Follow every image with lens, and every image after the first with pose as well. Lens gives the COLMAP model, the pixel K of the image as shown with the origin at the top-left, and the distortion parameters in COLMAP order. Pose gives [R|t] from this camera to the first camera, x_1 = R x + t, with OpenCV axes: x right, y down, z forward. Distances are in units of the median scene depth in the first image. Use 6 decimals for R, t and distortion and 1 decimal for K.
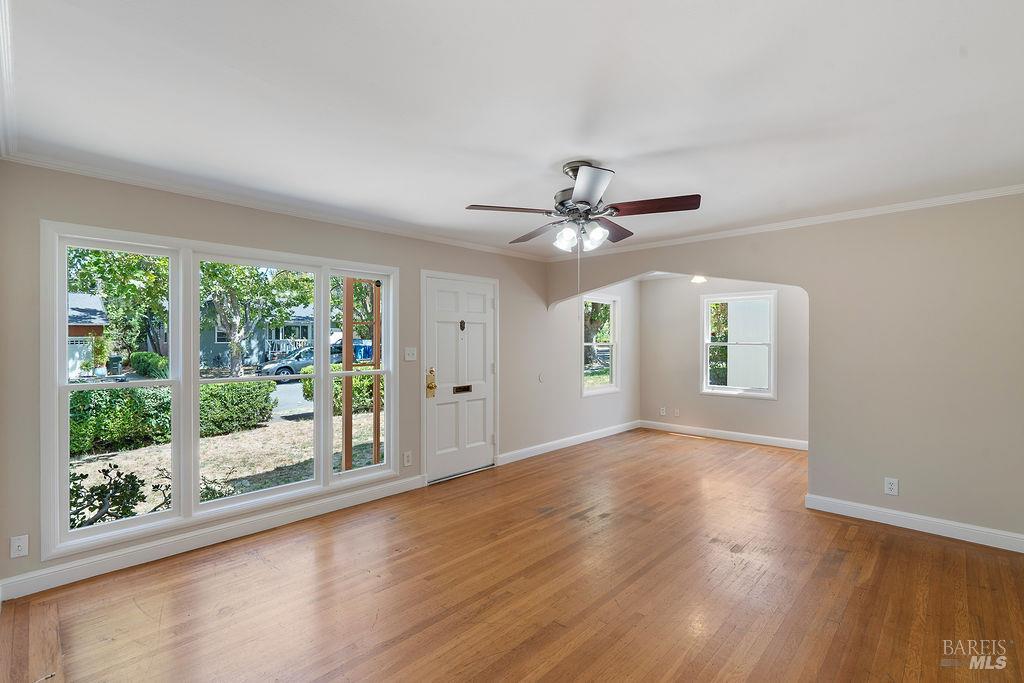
lens RADIAL K [[465.1, 0, 511.5], [0, 465.1, 345.2], [0, 0, 1]] dist [0.000269, 0.000228]
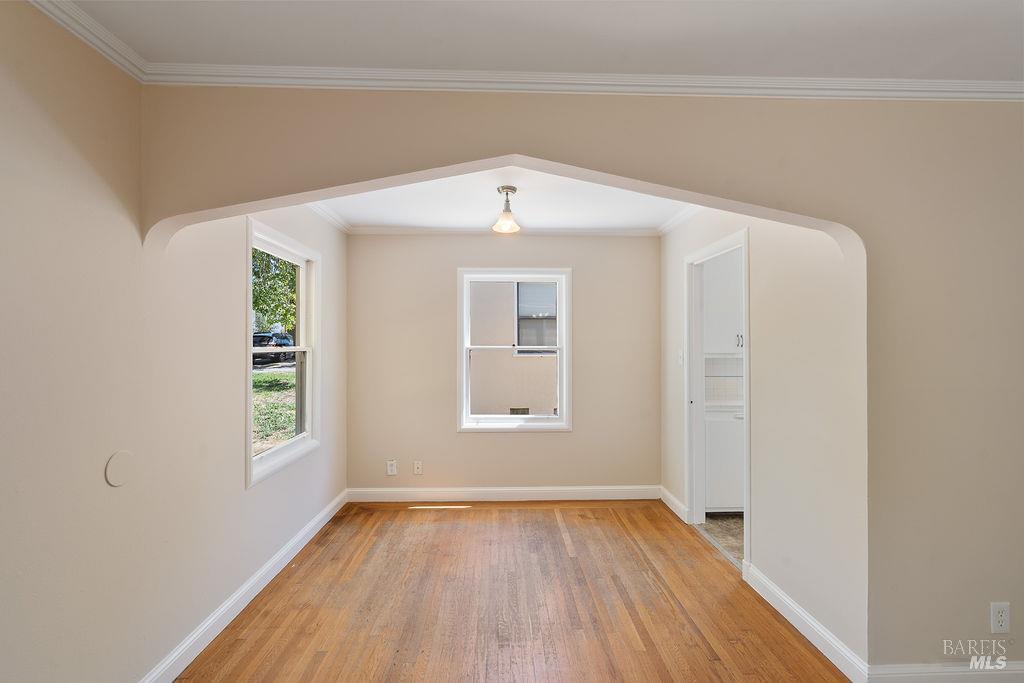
lens RADIAL K [[465.1, 0, 511.5], [0, 465.1, 345.2], [0, 0, 1]] dist [0.000269, 0.000228]
pose [[0.703187, 0.001676, 0.711003, 0.035673], [0.004224, 0.999970, -0.006535, -0.003674], [-0.710992, 0.007599, 0.703159, 0.717618]]
